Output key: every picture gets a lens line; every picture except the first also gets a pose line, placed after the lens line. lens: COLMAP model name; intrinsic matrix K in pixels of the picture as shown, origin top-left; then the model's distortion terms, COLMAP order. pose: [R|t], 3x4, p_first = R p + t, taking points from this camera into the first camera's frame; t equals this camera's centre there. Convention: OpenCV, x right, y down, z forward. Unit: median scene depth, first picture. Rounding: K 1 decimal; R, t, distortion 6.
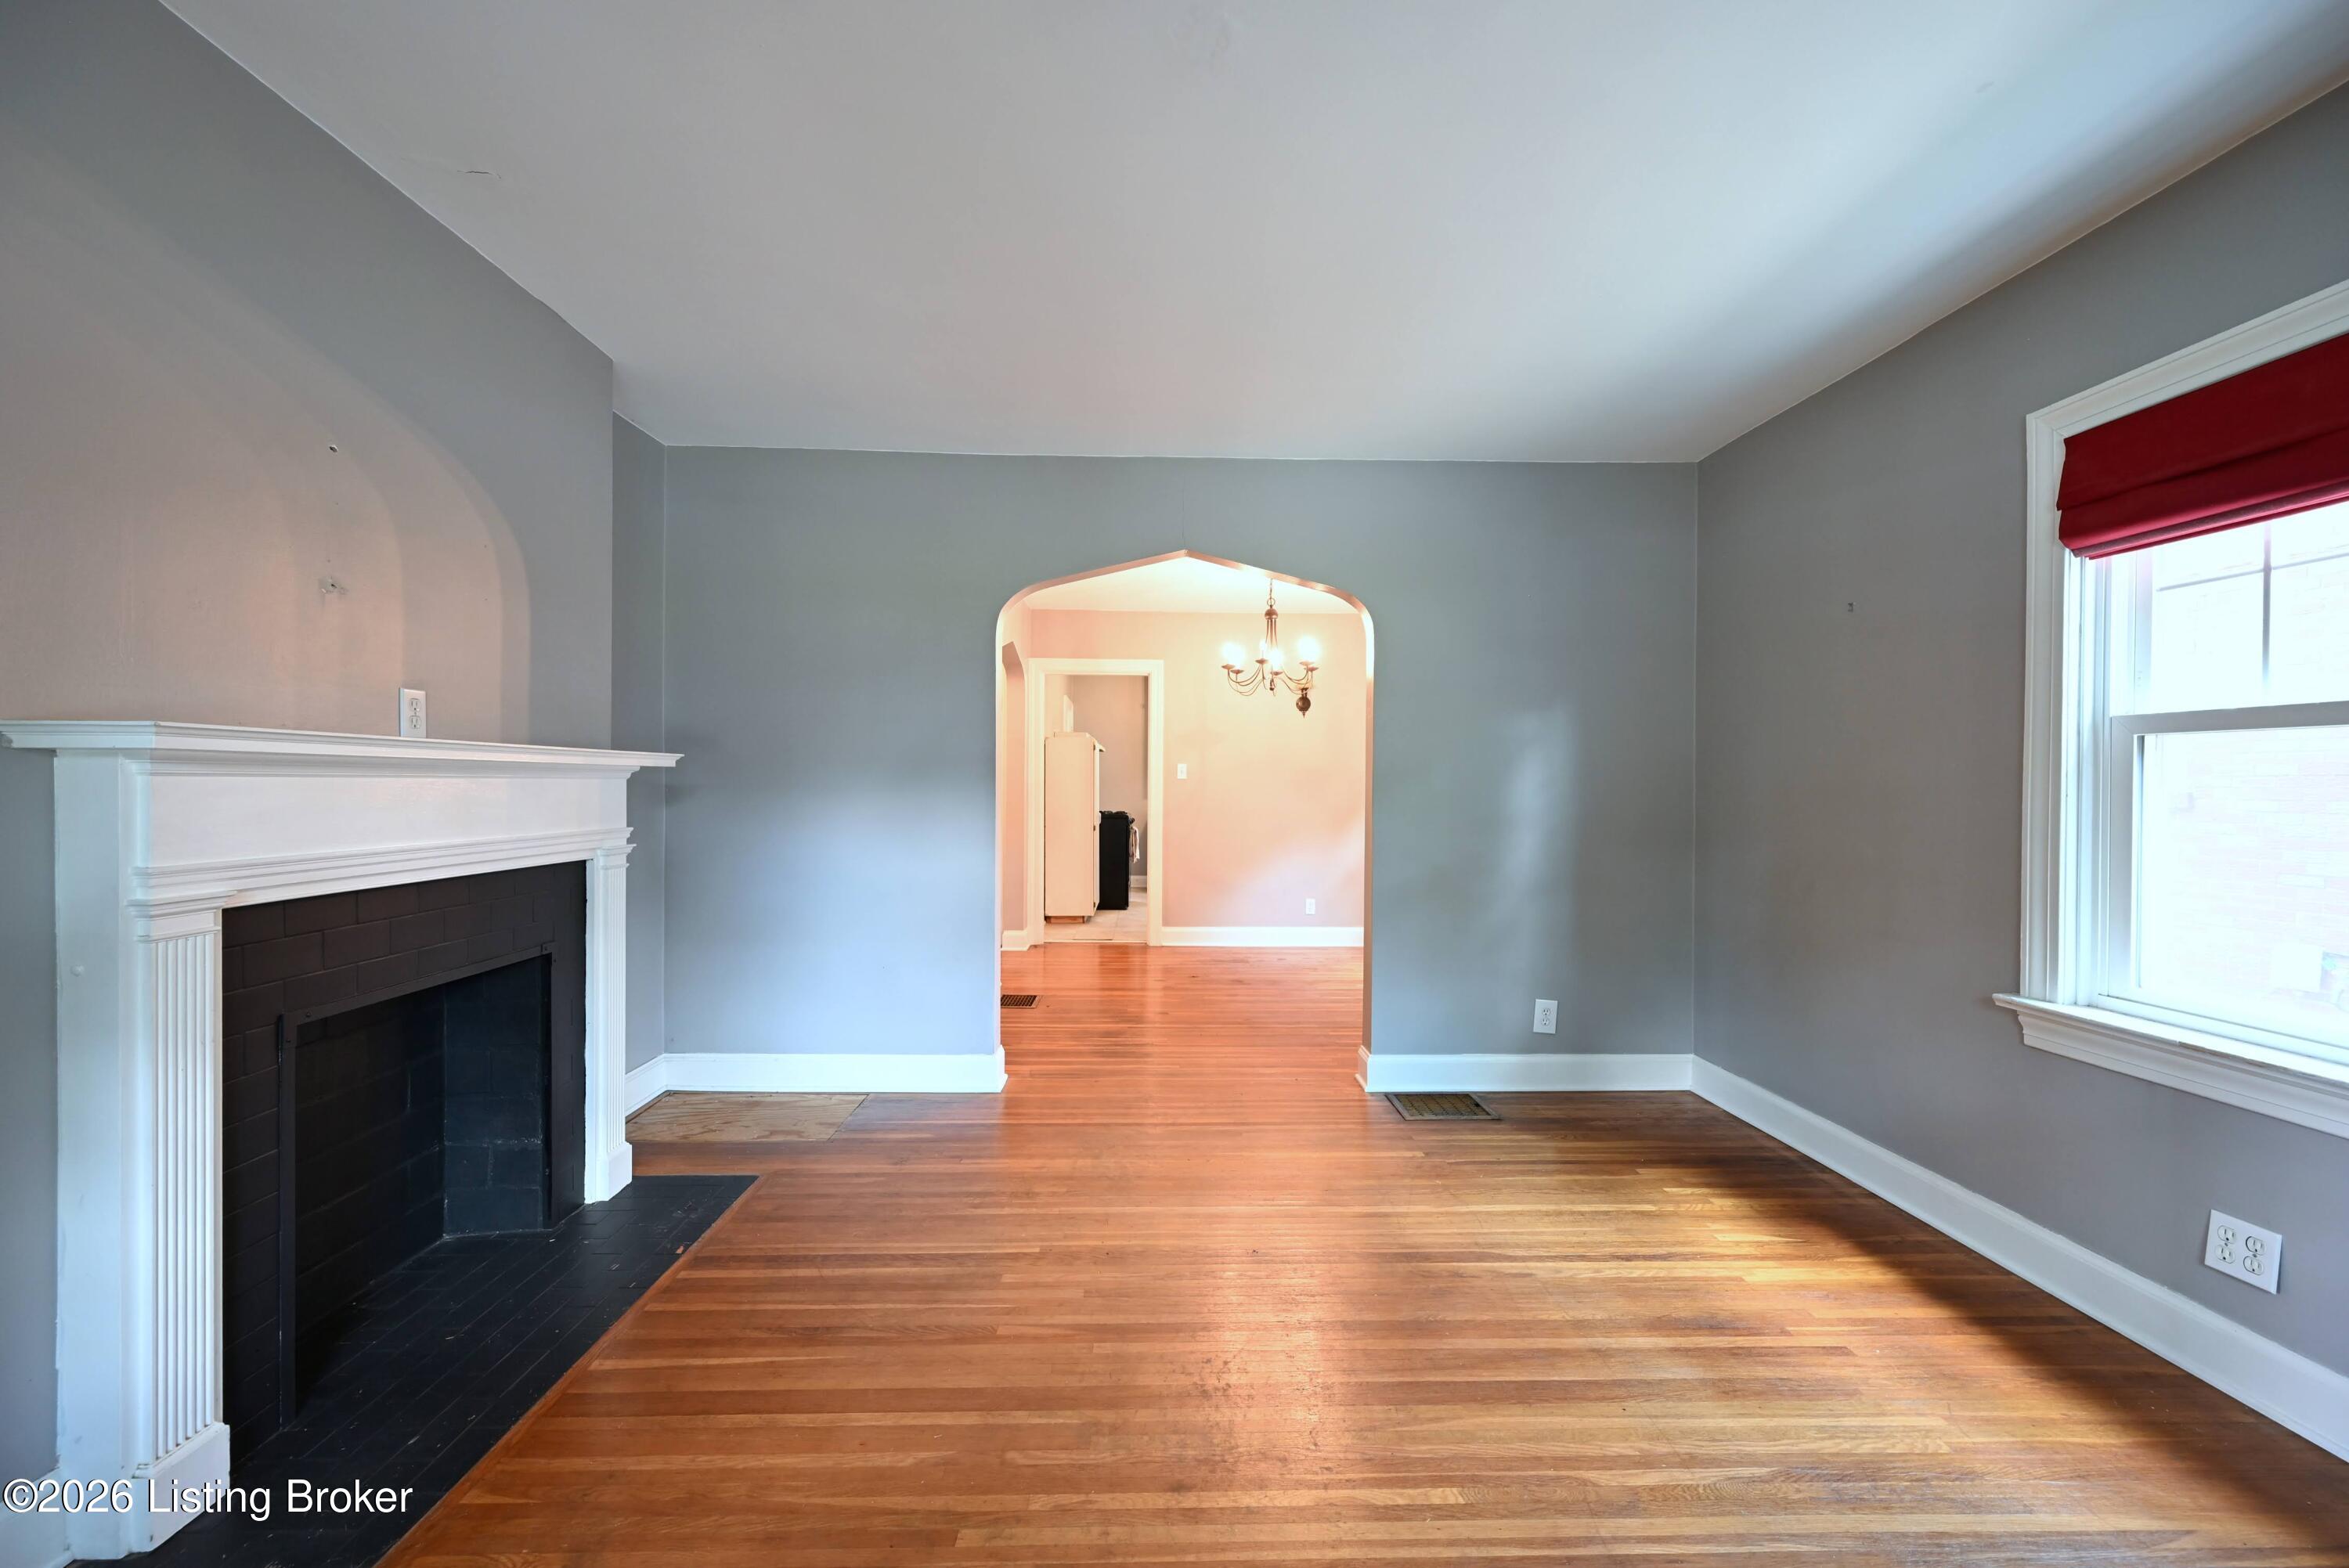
lens RADIAL K [[918.8, 0, 1172.4], [0, 918.8, 780.5], [0, 0, 1]] dist [0.000577, 0.000281]
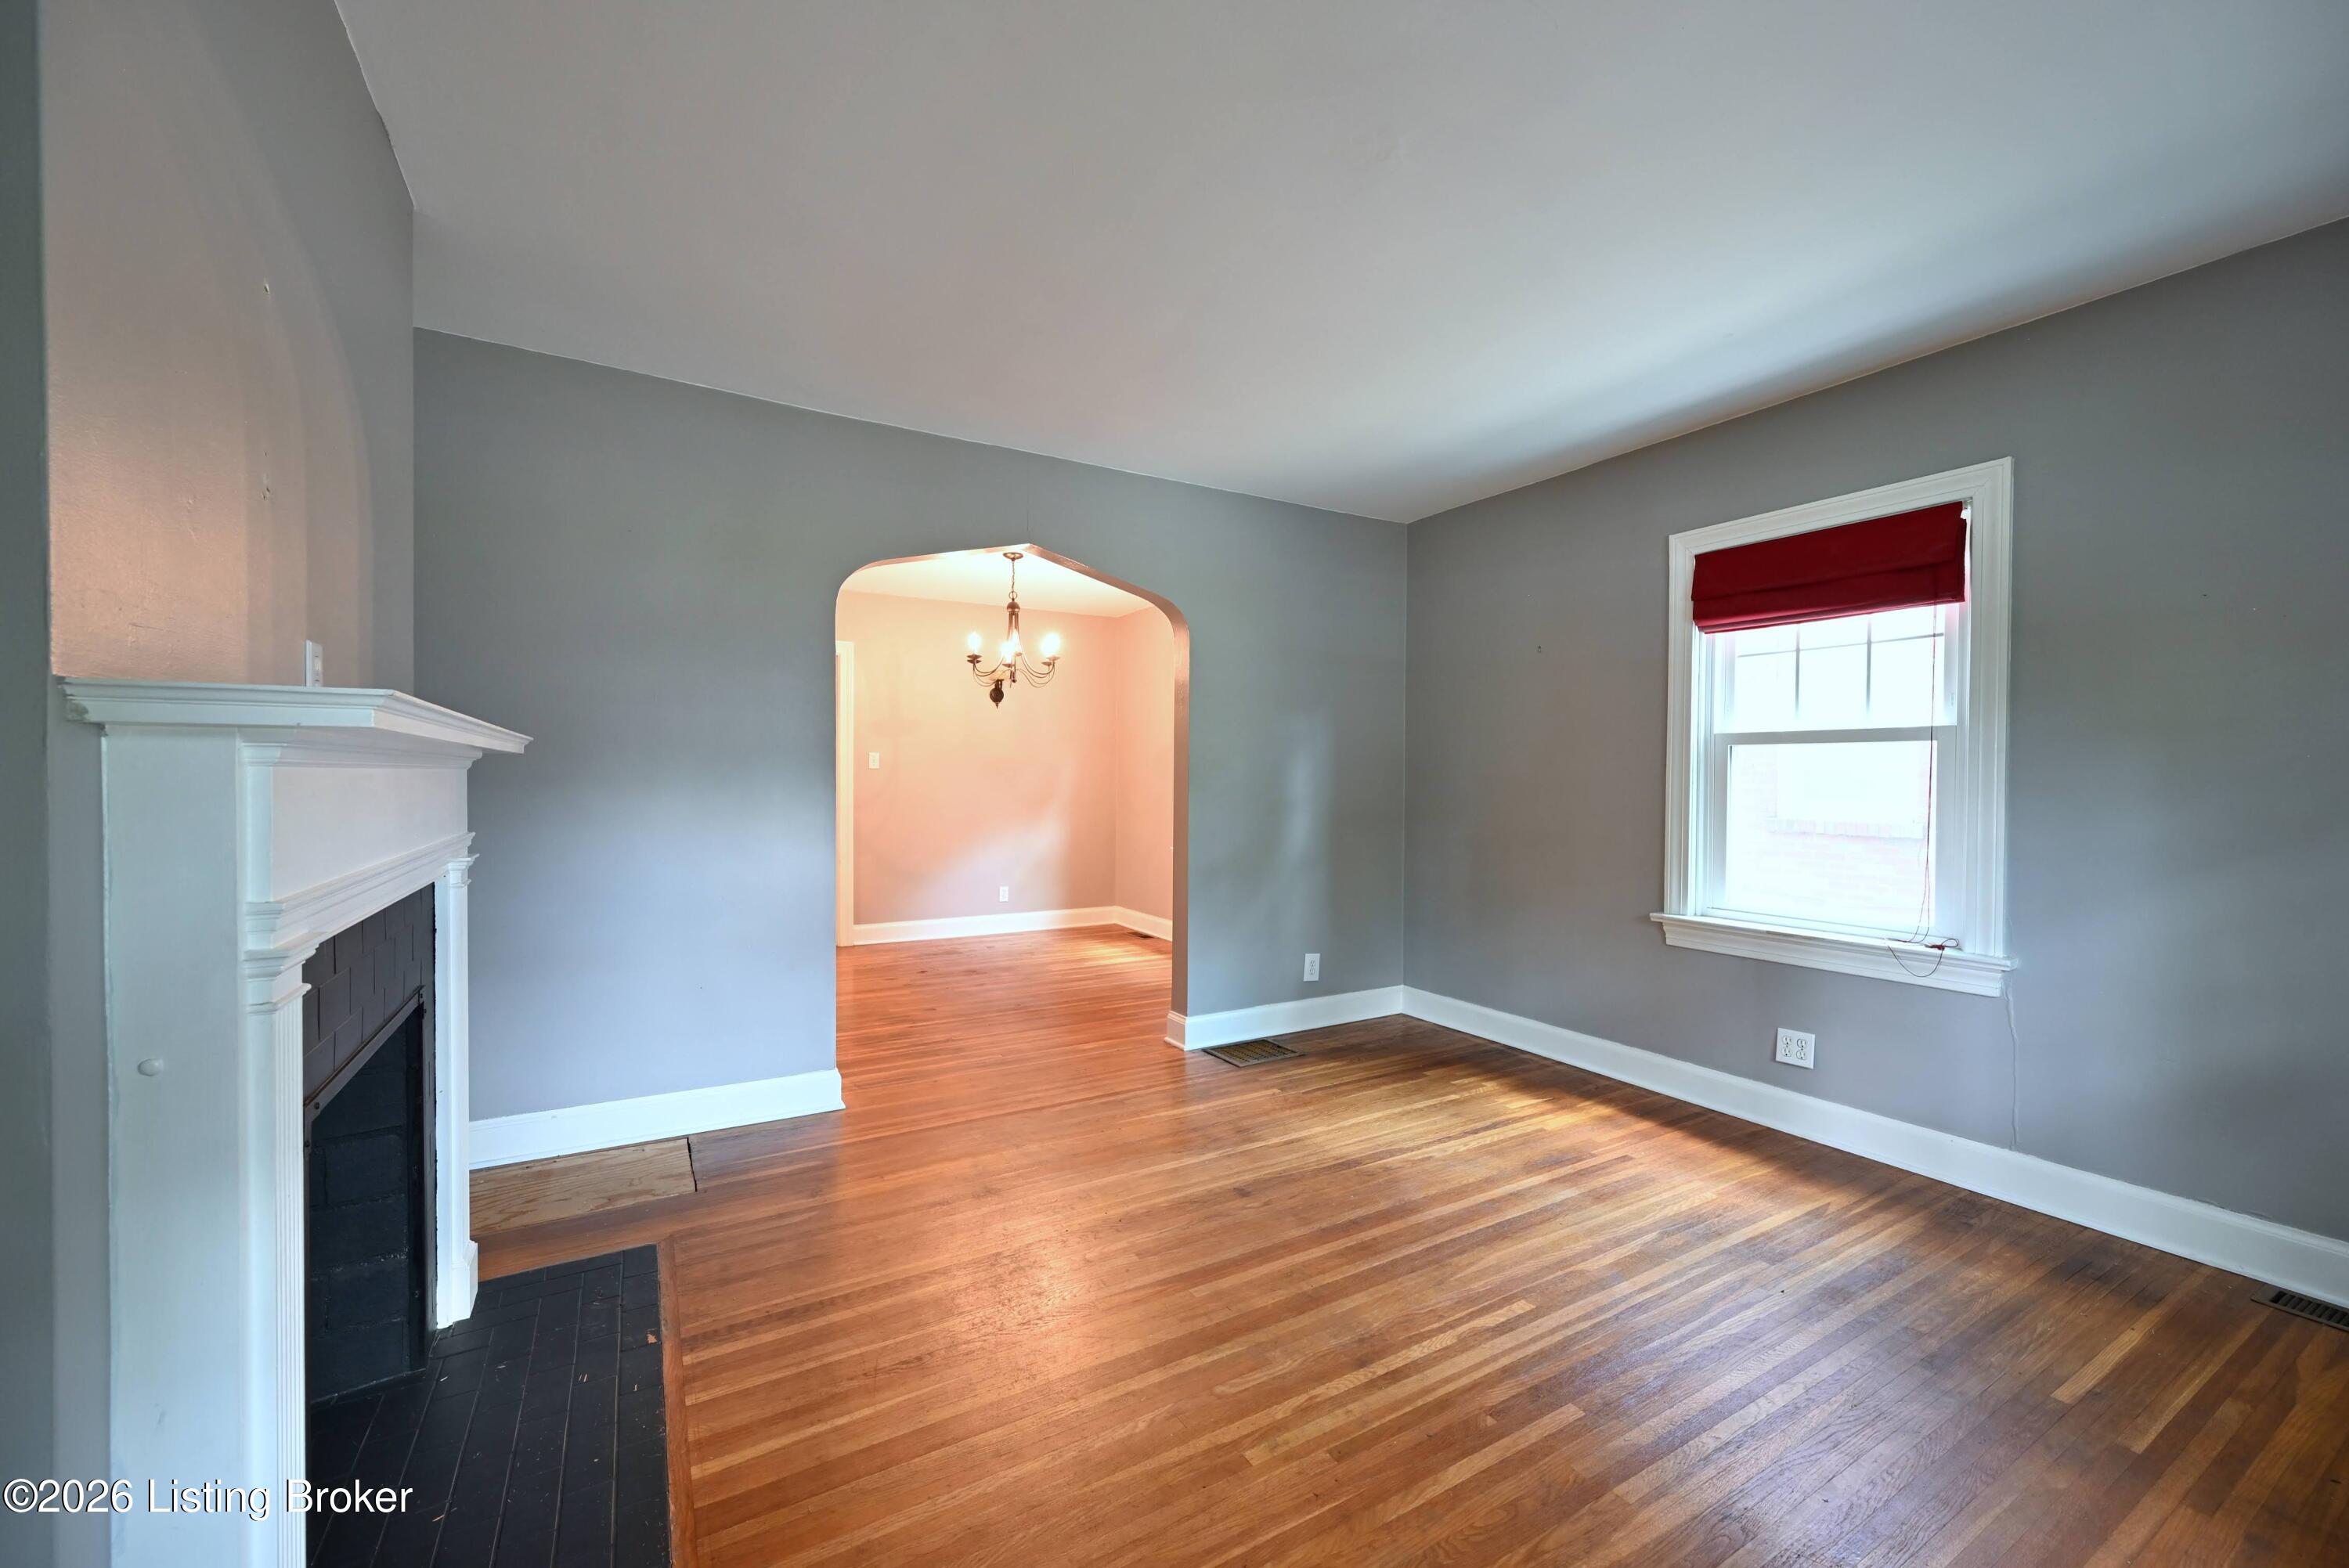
lens RADIAL K [[918.8, 0, 1170.6], [0, 918.8, 780.8], [0, 0, 1]] dist [0.000577, 0.000281]
pose [[0.874919, -0.002941, 0.484261, -0.483913], [-0.002973, 0.999930, 0.011443, -0.002444], [-0.484260, -0.011451, 0.874849, 0.050025]]
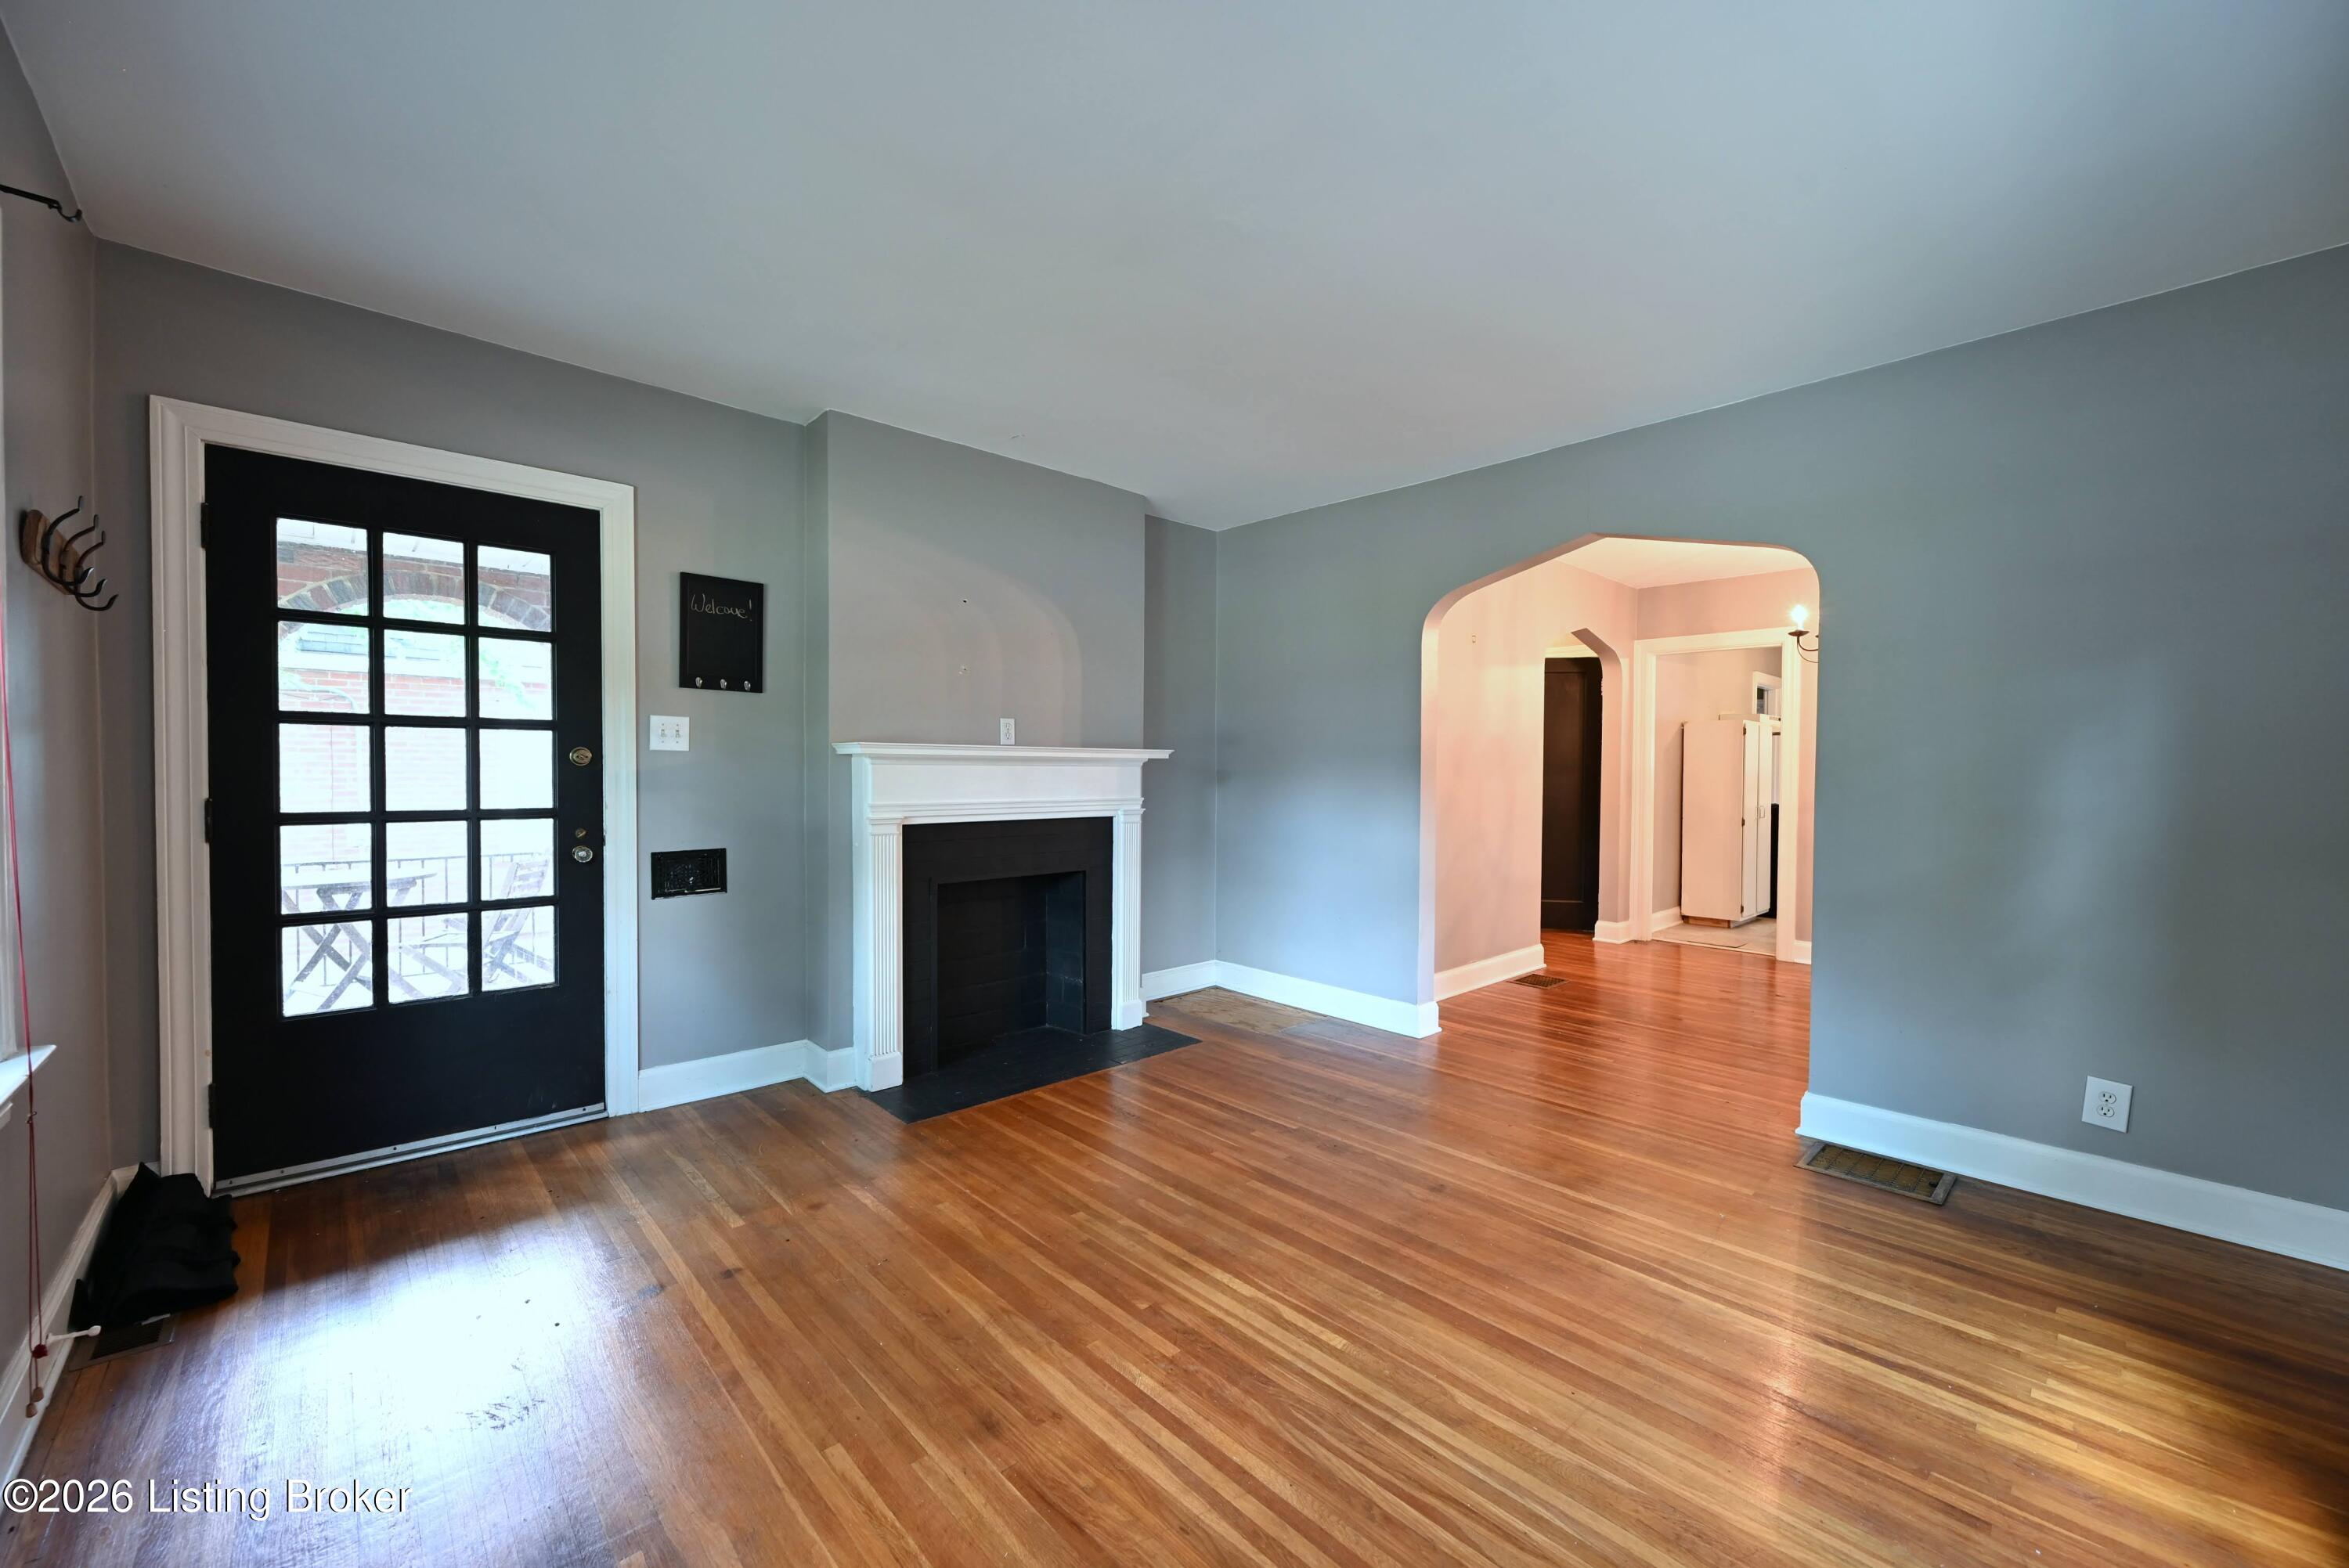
lens RADIAL K [[918.8, 0, 1168.9], [0, 918.8, 783.8], [0, 0, 1]] dist [0.000577, 0.000281]
pose [[0.658258, 0.009757, -0.752730, 0.652965], [0.000771, 0.999907, 0.013635, 0.006593], [0.752792, -0.009556, 0.658189, 0.013991]]
